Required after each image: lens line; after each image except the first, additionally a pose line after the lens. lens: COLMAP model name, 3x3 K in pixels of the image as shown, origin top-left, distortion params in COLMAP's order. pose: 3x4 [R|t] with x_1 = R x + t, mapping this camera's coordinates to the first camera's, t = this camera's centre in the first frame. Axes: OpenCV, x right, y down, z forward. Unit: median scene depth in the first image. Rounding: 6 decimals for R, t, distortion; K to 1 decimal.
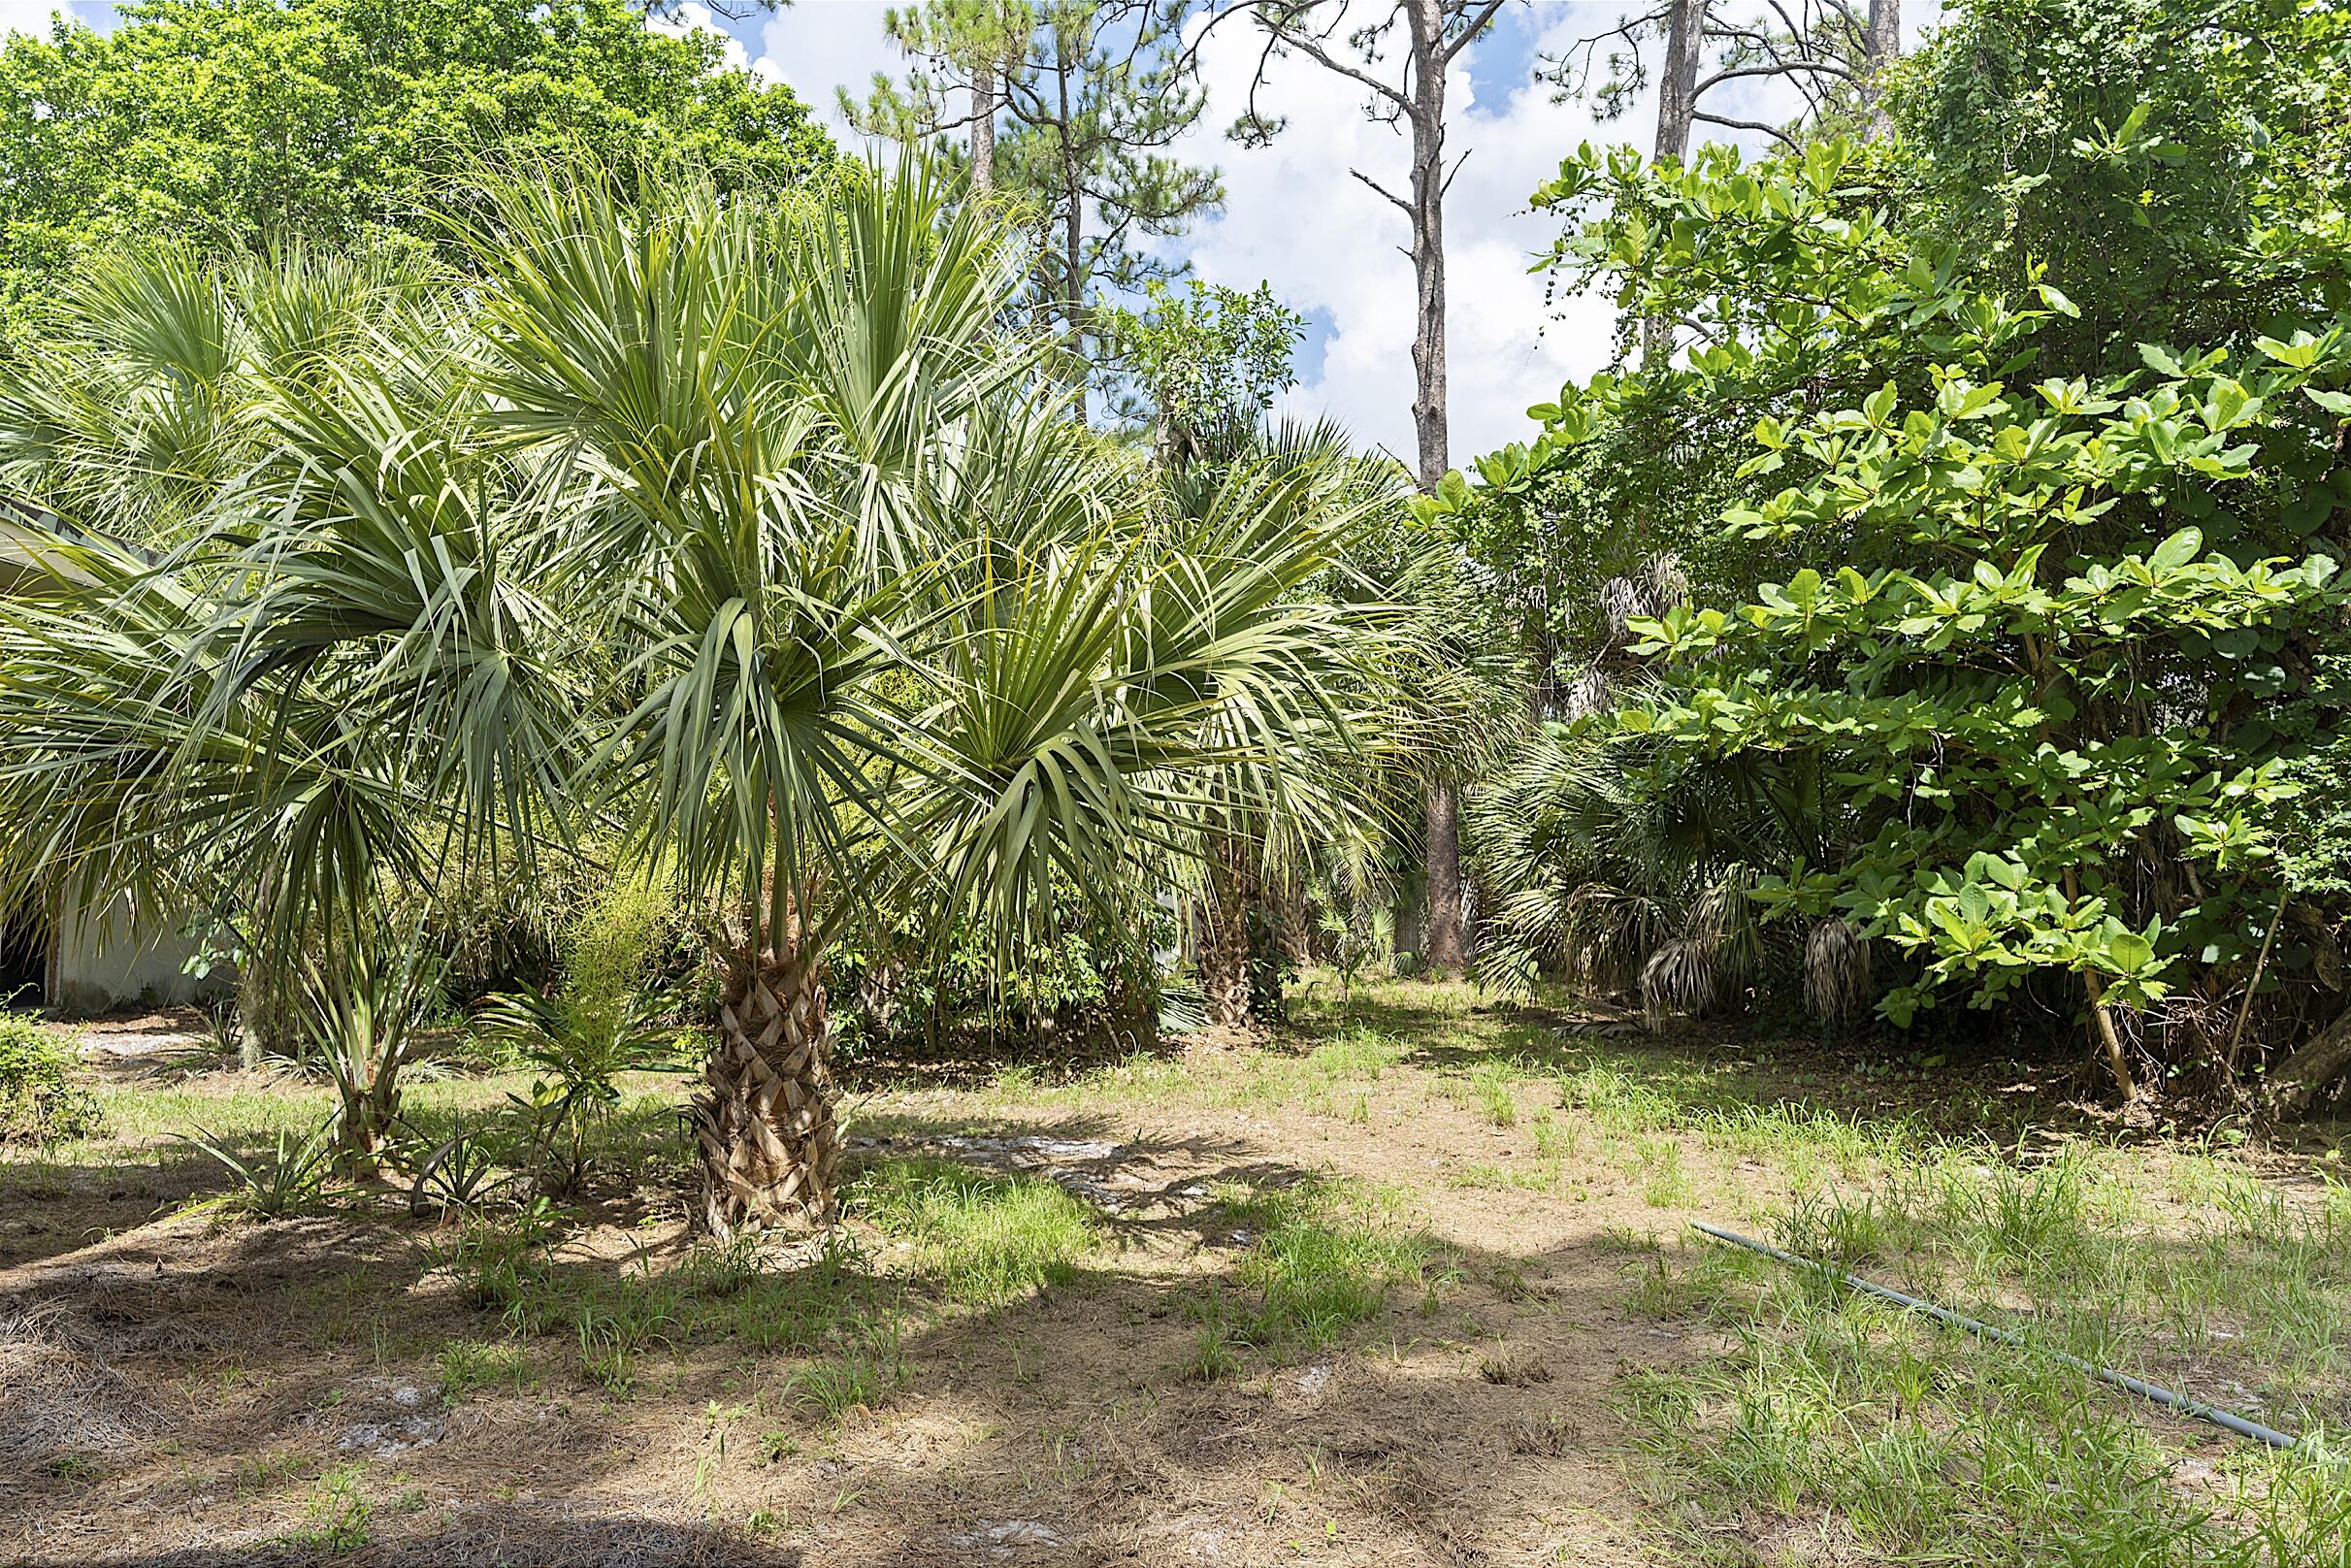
lens RADIAL K [[1505.5, 0, 1175.6], [0, 1505.5, 784.3], [0, 0, 1]] dist [0.008899, 0.000215]
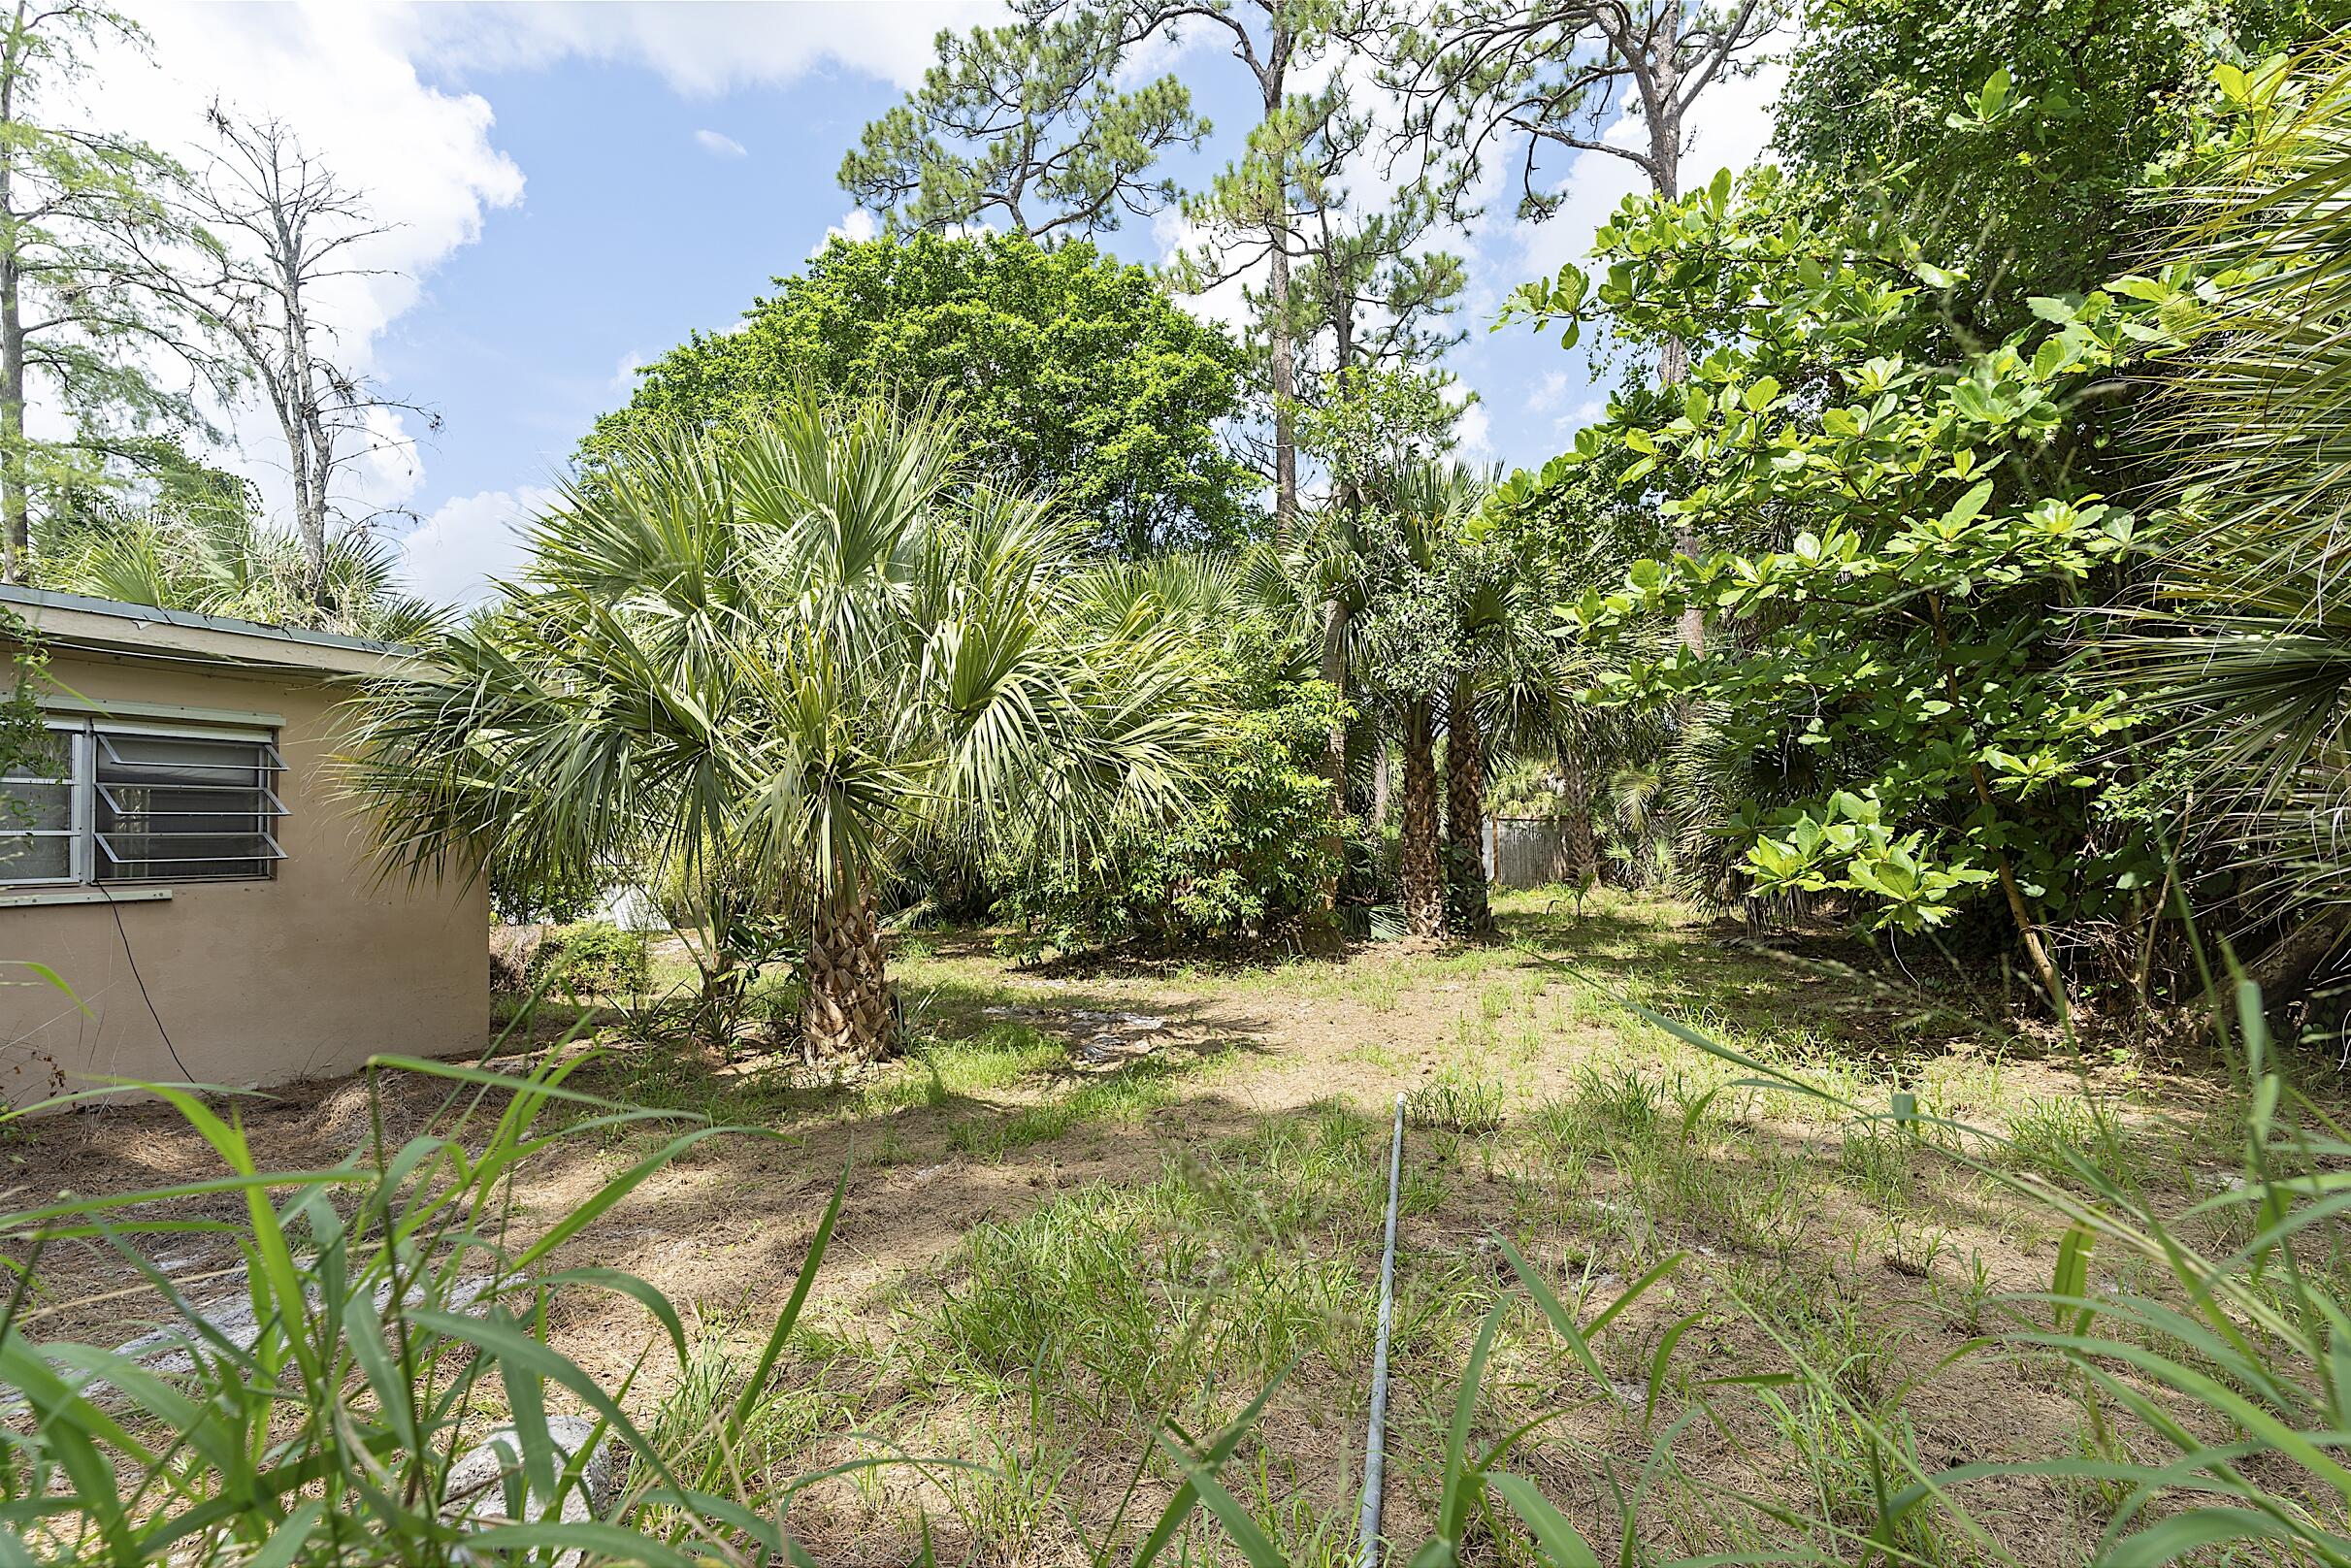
lens RADIAL K [[1145.4, 0, 1175.9], [0, 1145.4, 785.5], [0, 0, 1]] dist [0.005179, -0.000334]
pose [[0.919322, -0.039984, -0.391470, 0.389438], [0.053054, 0.998335, 0.022623, -0.004784], [0.389914, -0.041567, 0.919913, 0.023510]]
